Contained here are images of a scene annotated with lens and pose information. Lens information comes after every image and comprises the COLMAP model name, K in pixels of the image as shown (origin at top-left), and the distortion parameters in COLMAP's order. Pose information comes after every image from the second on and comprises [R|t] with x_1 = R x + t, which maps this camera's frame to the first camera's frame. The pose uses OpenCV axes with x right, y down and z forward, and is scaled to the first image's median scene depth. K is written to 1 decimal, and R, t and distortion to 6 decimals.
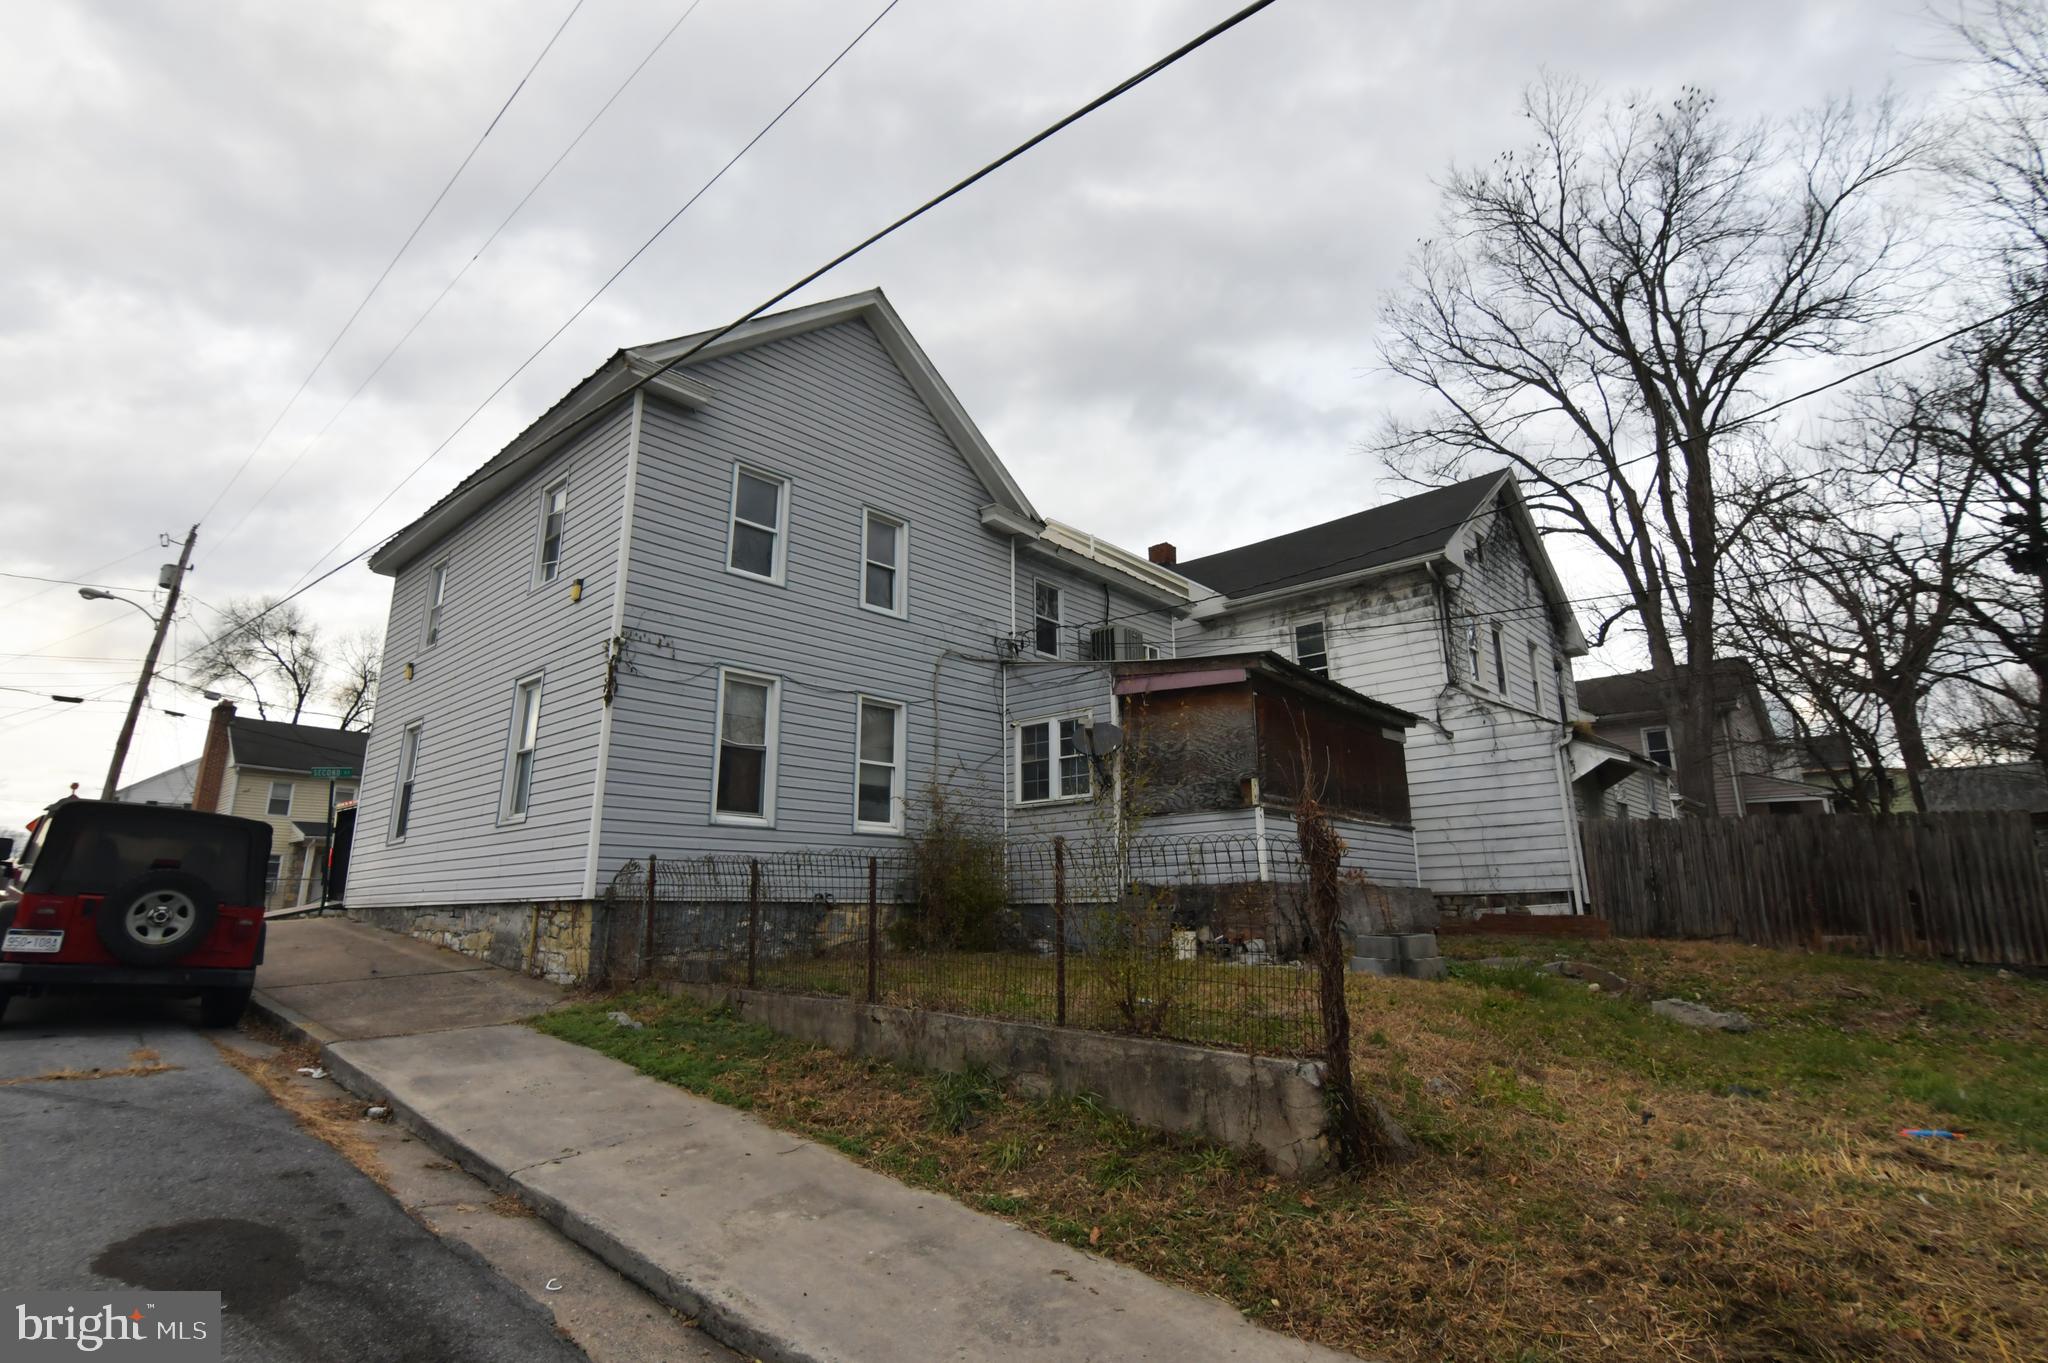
lens RADIAL K [[992.4, 0, 1020.5], [0, 992.4, 671.9], [0, 0, 1]] dist [-0.026367, 0.006337]
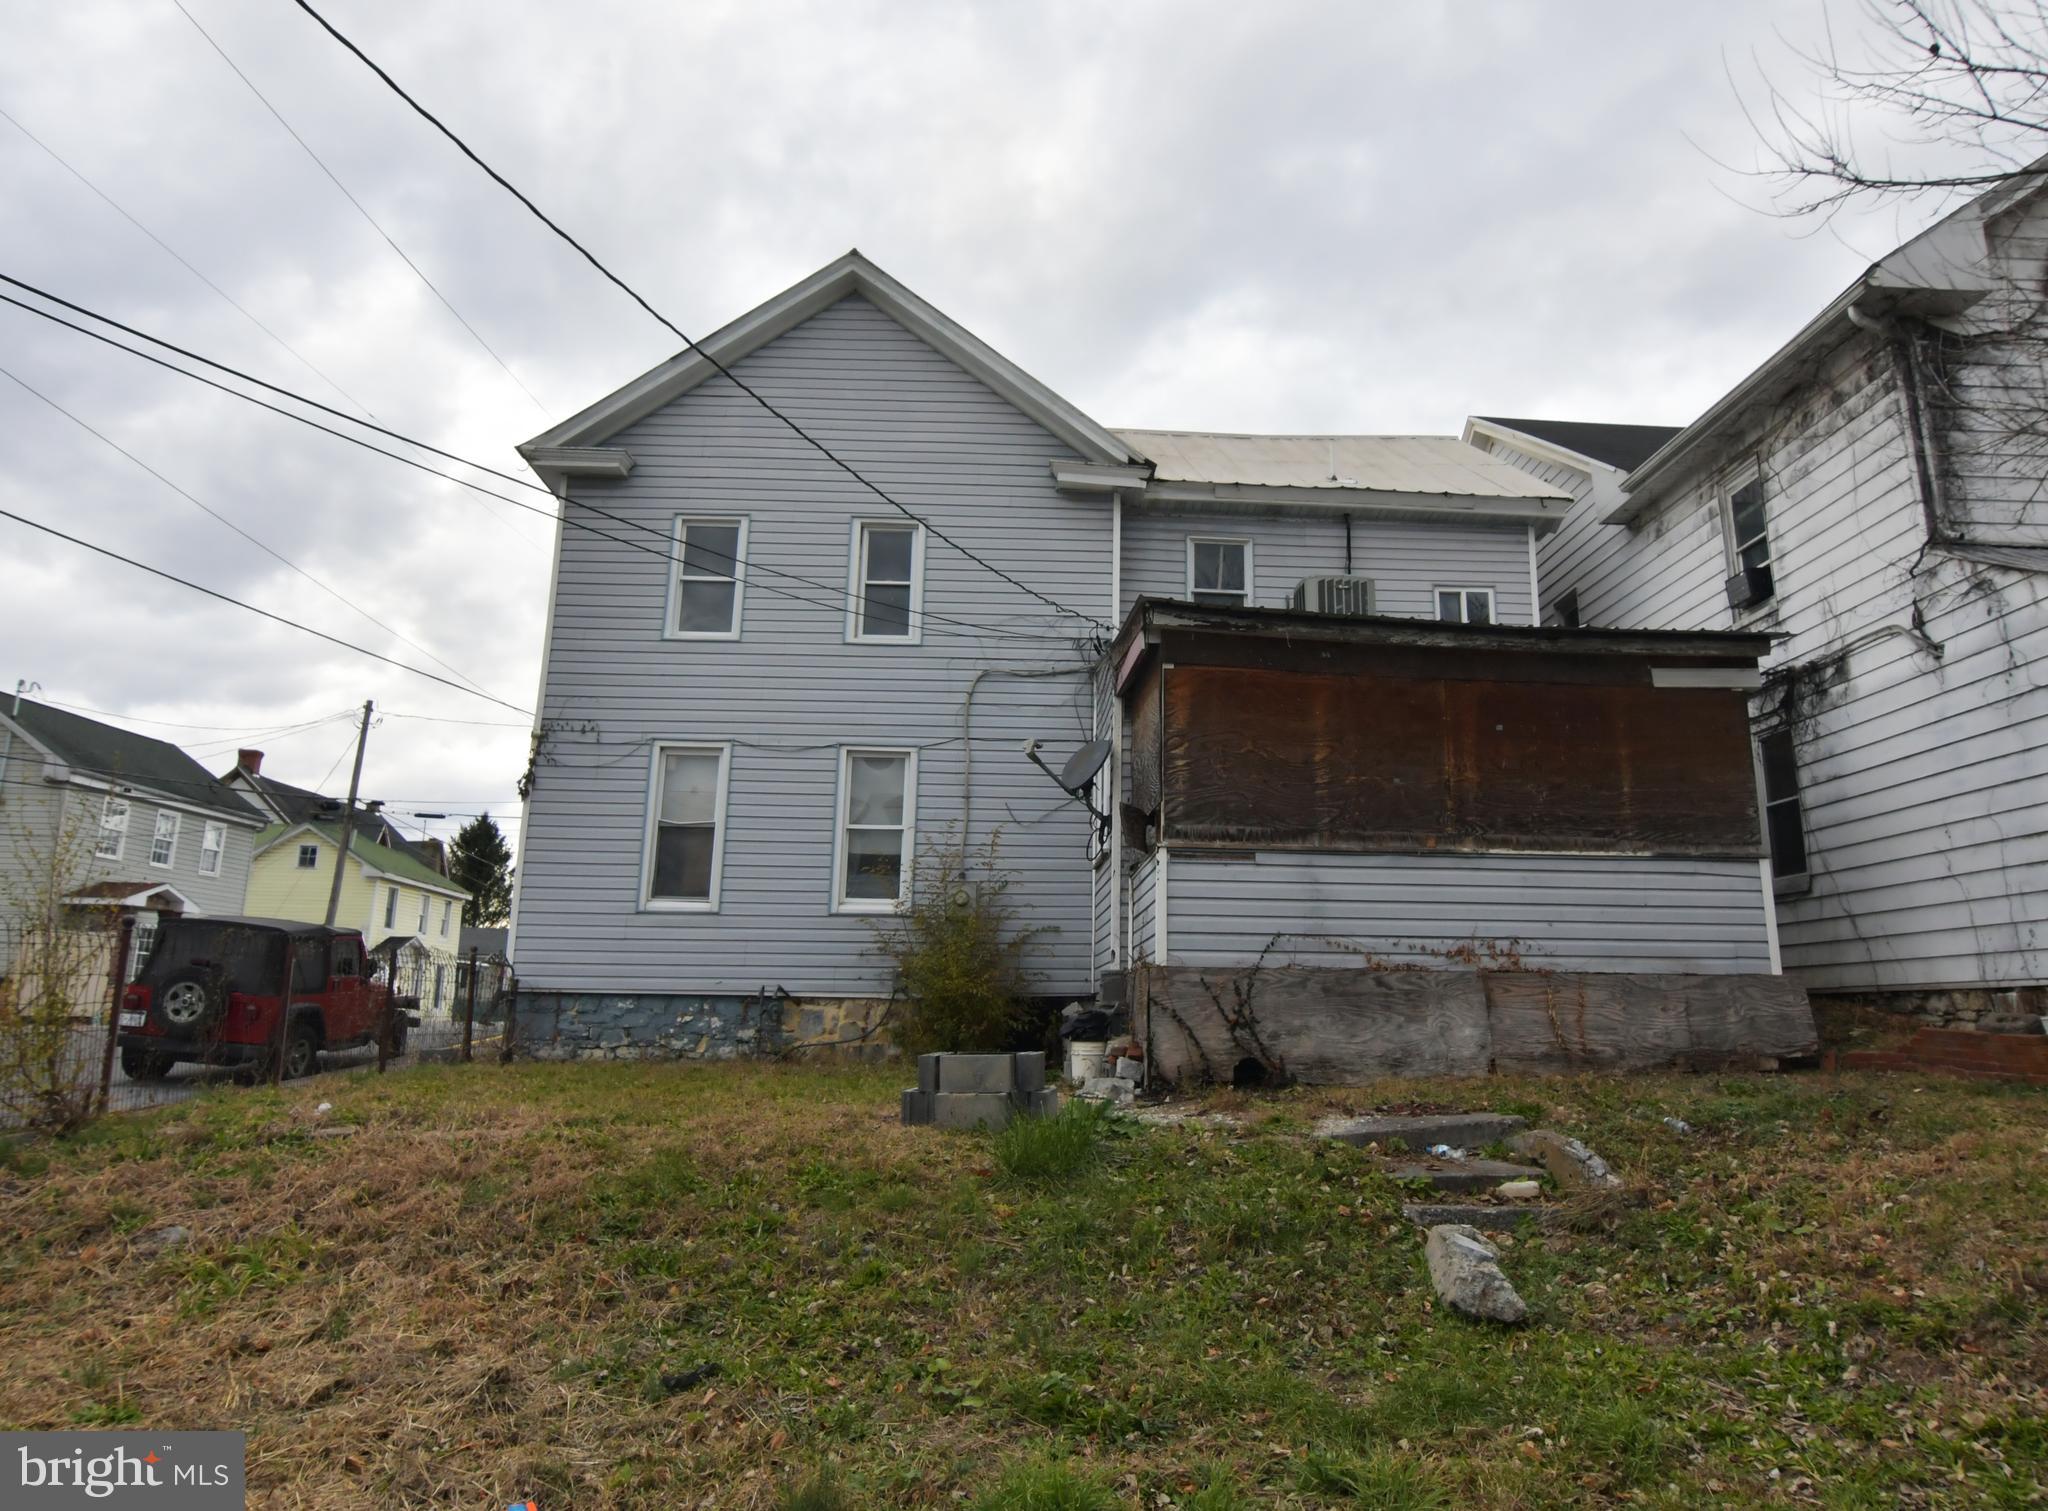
lens RADIAL K [[1257.6, 0, 1029.1], [0, 1257.6, 735.4], [0, 0, 1]] dist [-0.024391, -0.001150]
pose [[0.713724, -0.137600, -0.686778, 0.649601], [0.151380, 0.987643, -0.040560, 0.076570], [0.683873, -0.075016, 0.725734, 0.332559]]
